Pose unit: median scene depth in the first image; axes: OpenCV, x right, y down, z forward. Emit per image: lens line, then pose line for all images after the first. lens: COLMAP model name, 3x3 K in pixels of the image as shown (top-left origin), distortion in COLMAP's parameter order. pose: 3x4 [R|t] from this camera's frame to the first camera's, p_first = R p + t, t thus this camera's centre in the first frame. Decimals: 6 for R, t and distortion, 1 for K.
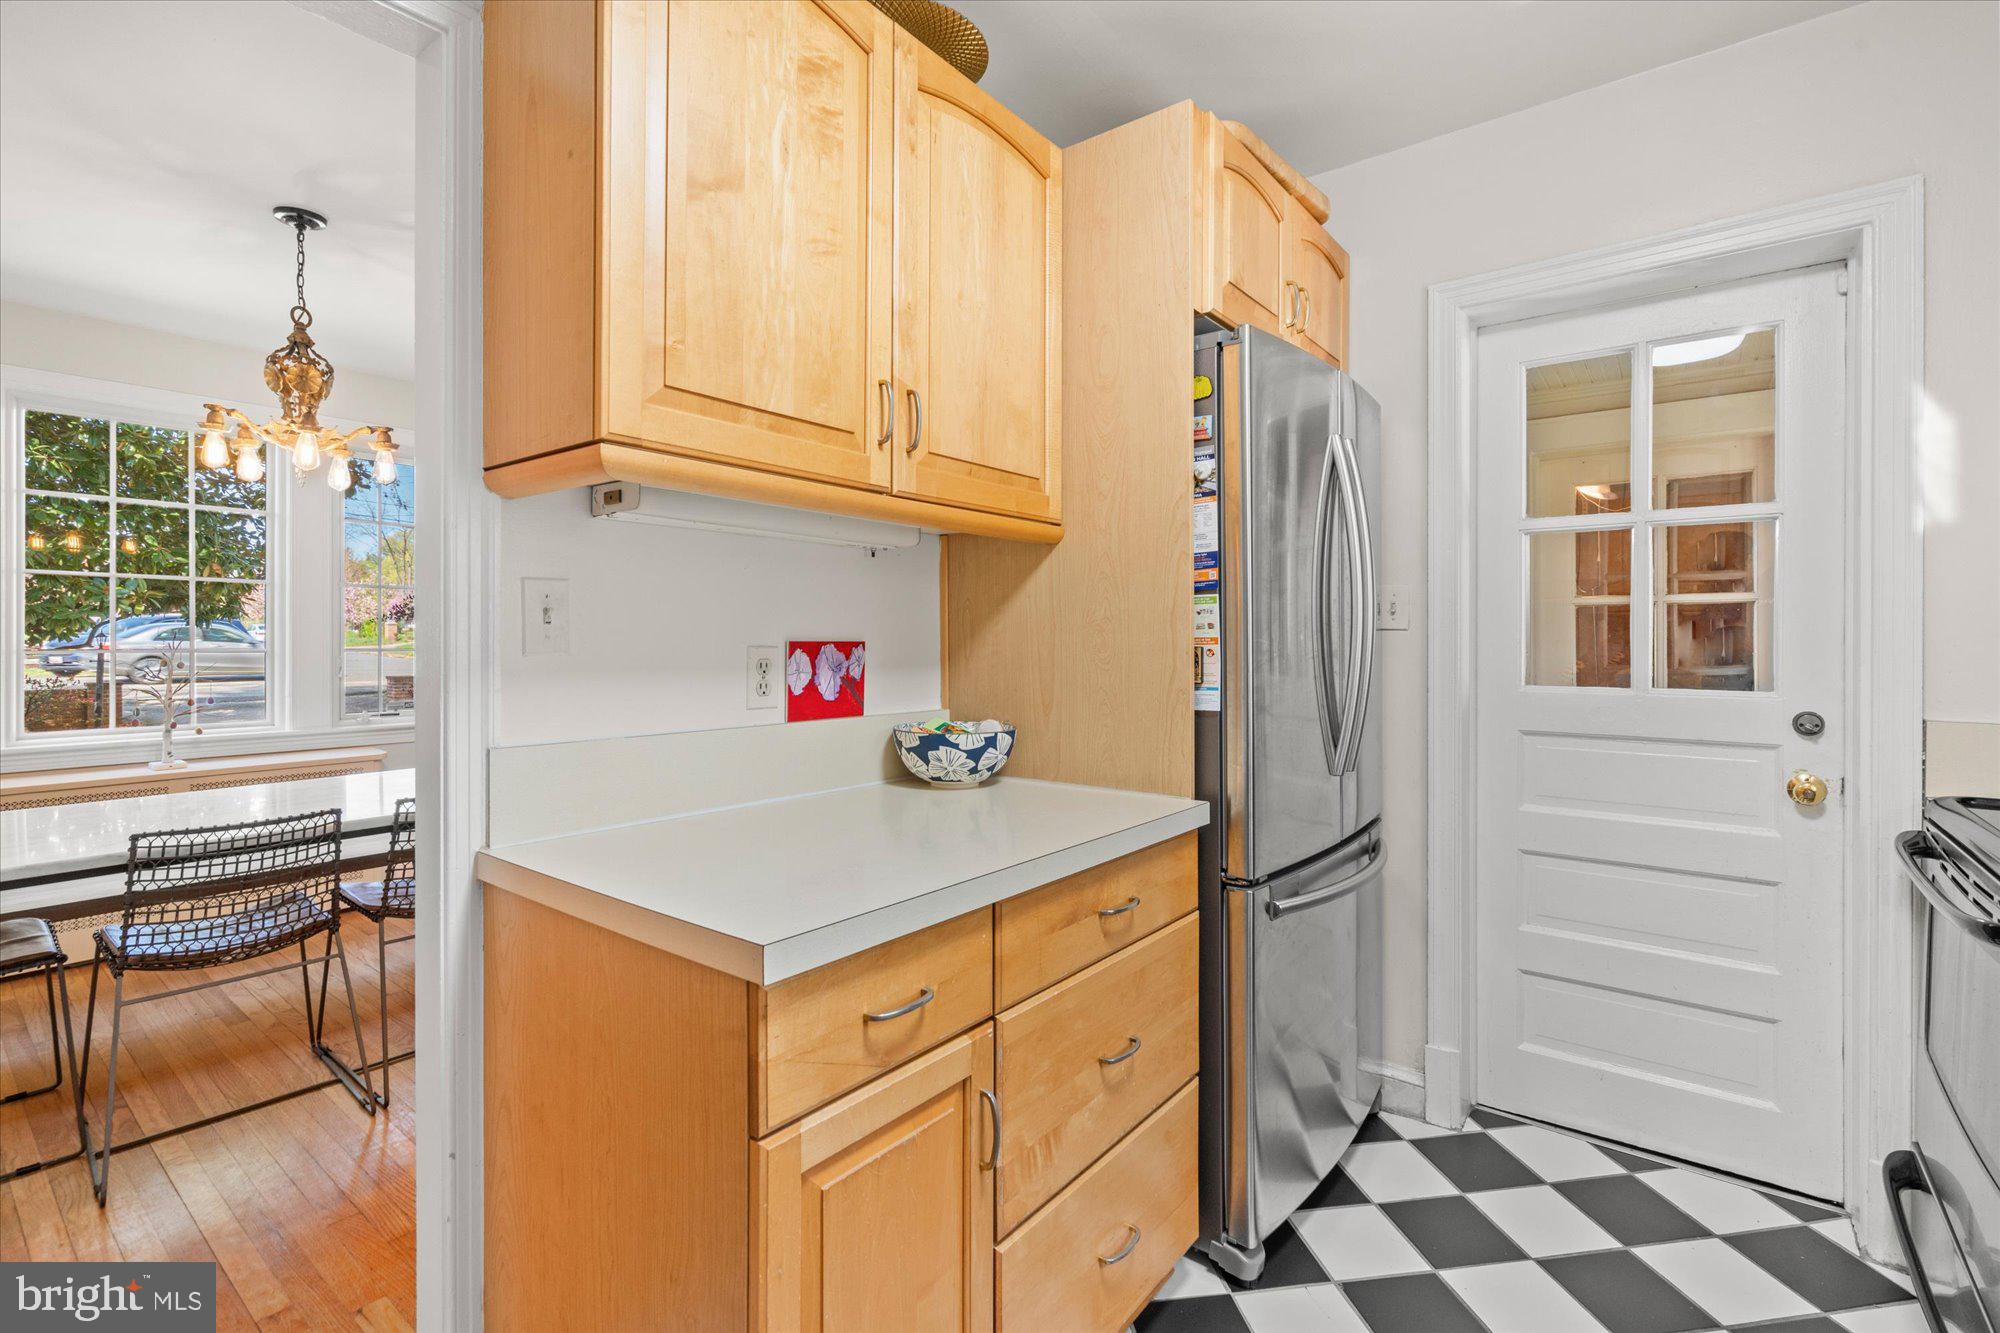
lens RADIAL K [[910.5, 0, 987.0], [0, 910.5, 640.6], [0, 0, 1]] dist [-0.005731, 0.003245]
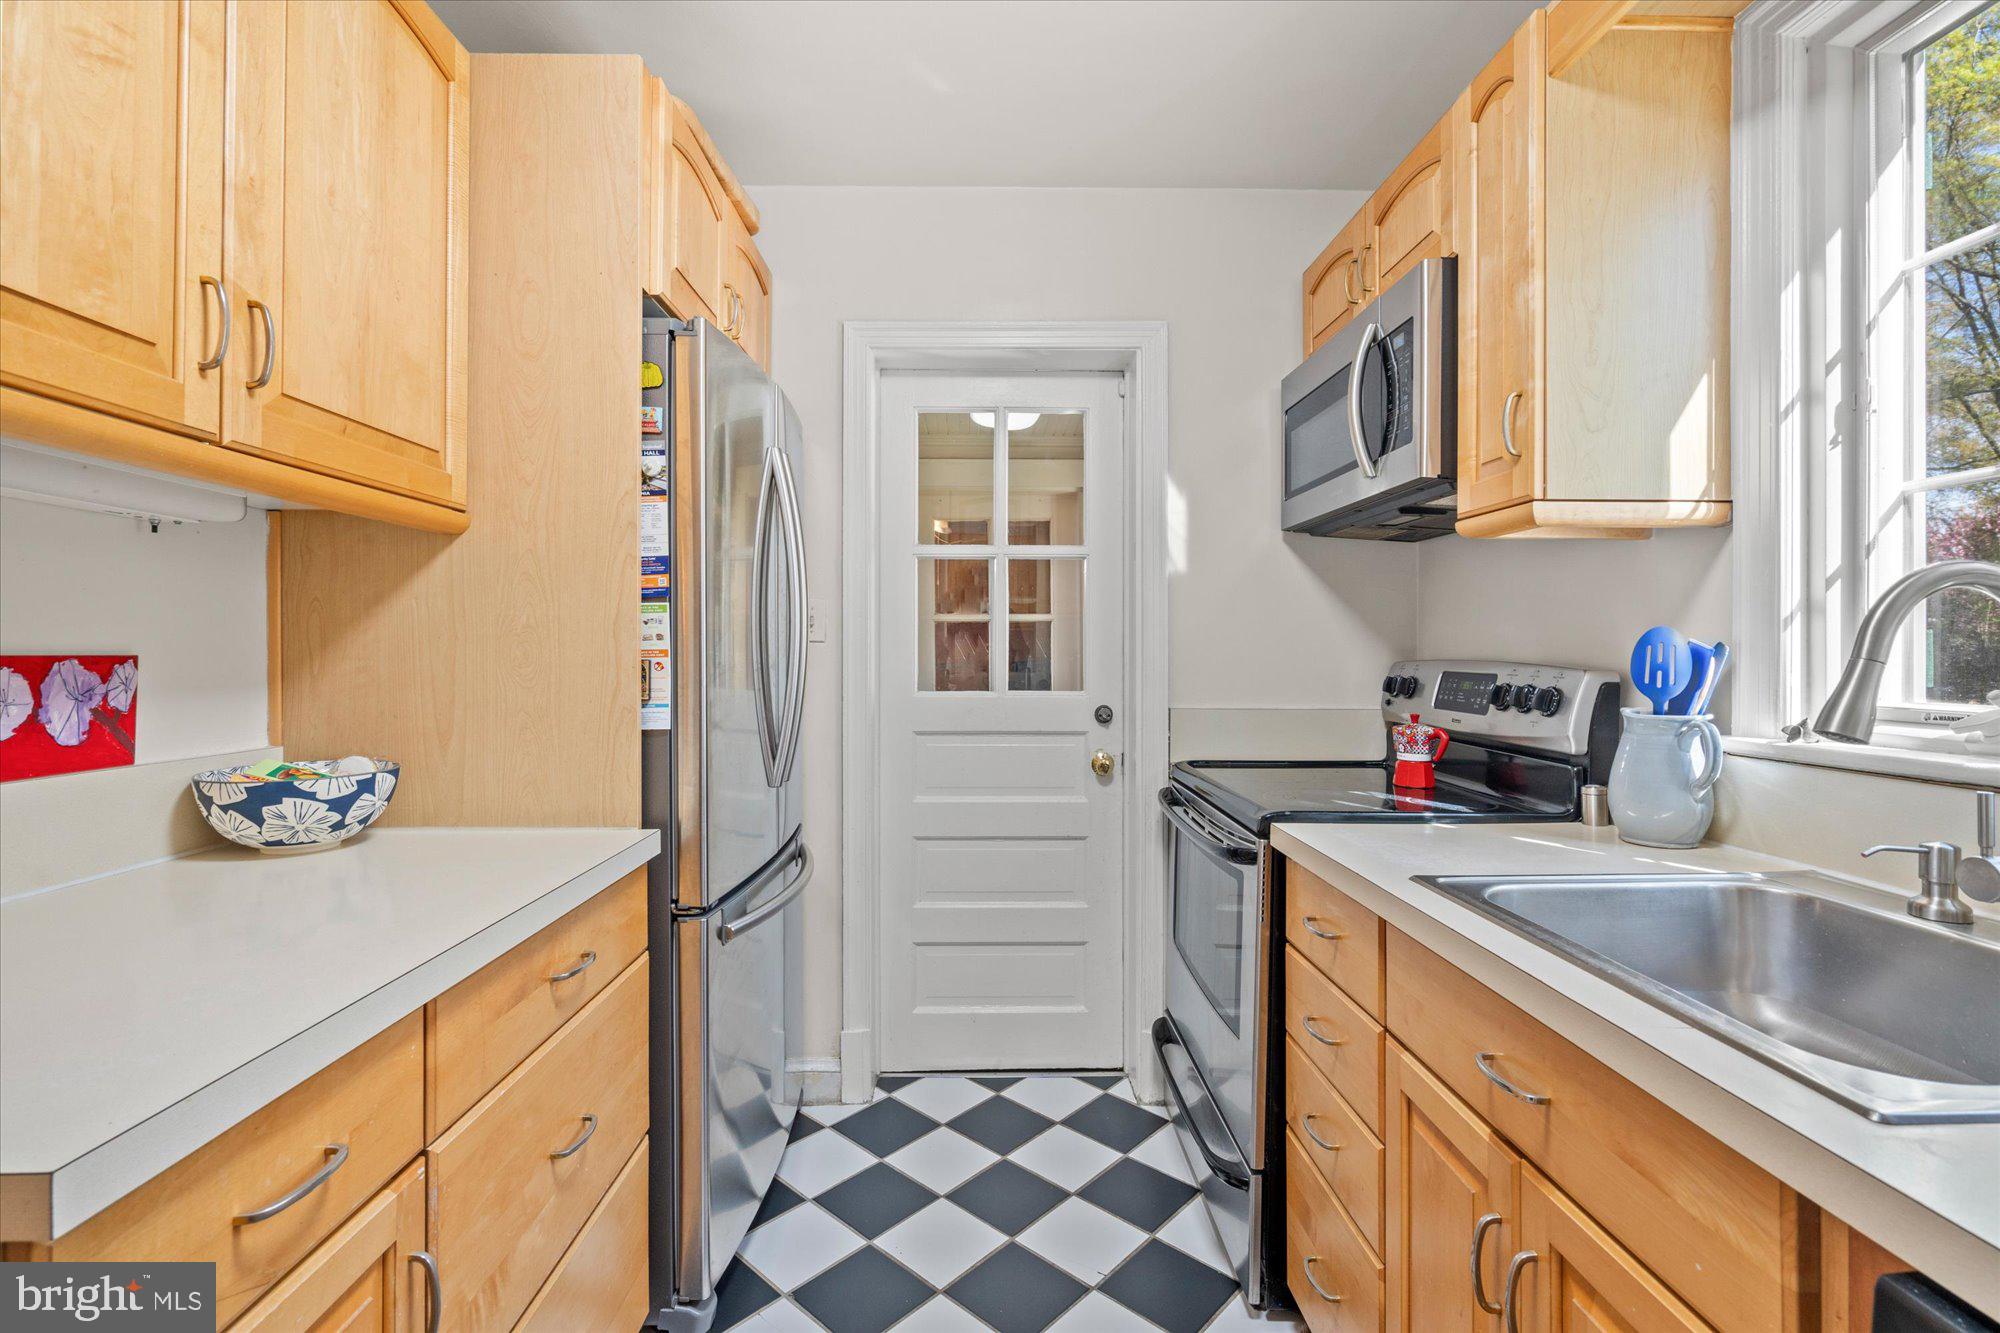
lens RADIAL K [[910.5, 0, 986.8], [0, 910.5, 645.1], [0, 0, 1]] dist [-0.005731, 0.003245]
pose [[0.775037, 0.003007, 0.631908, -0.075228], [0.000824, 0.999983, -0.005769, -0.002298], [-0.631915, 0.004991, 0.775022, 0.078095]]
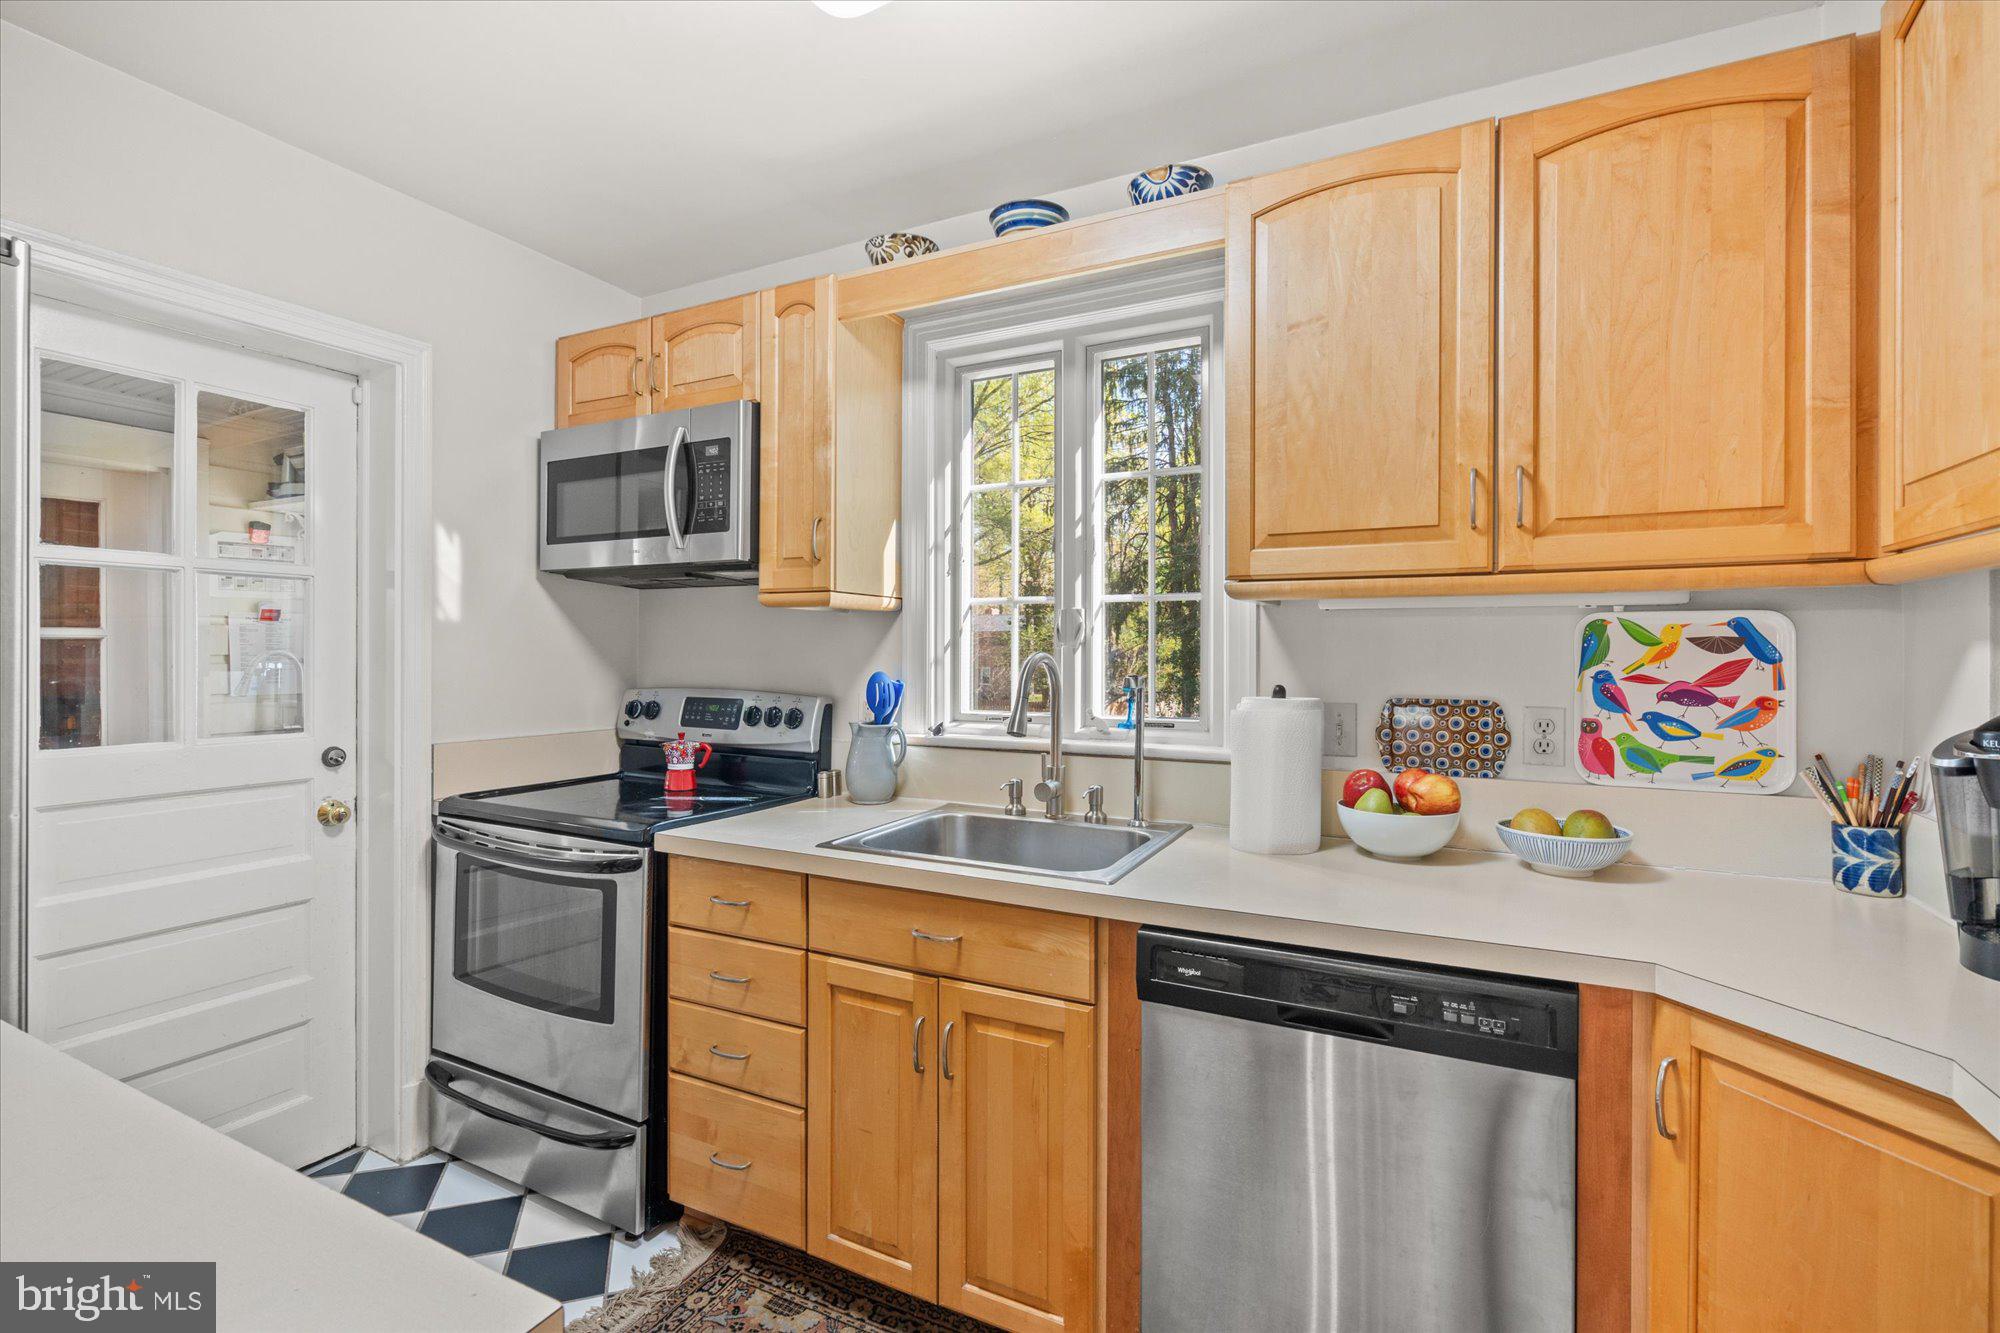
lens RADIAL K [[910.5, 0, 994.9], [0, 910.5, 648.2], [0, 0, 1]] dist [-0.005731, 0.003245]
pose [[-0.189933, 0.002663, 0.981793, -0.445274], [-0.003413, 0.999988, -0.003372, -0.051659], [-0.981791, -0.003991, -0.189922, 0.400086]]
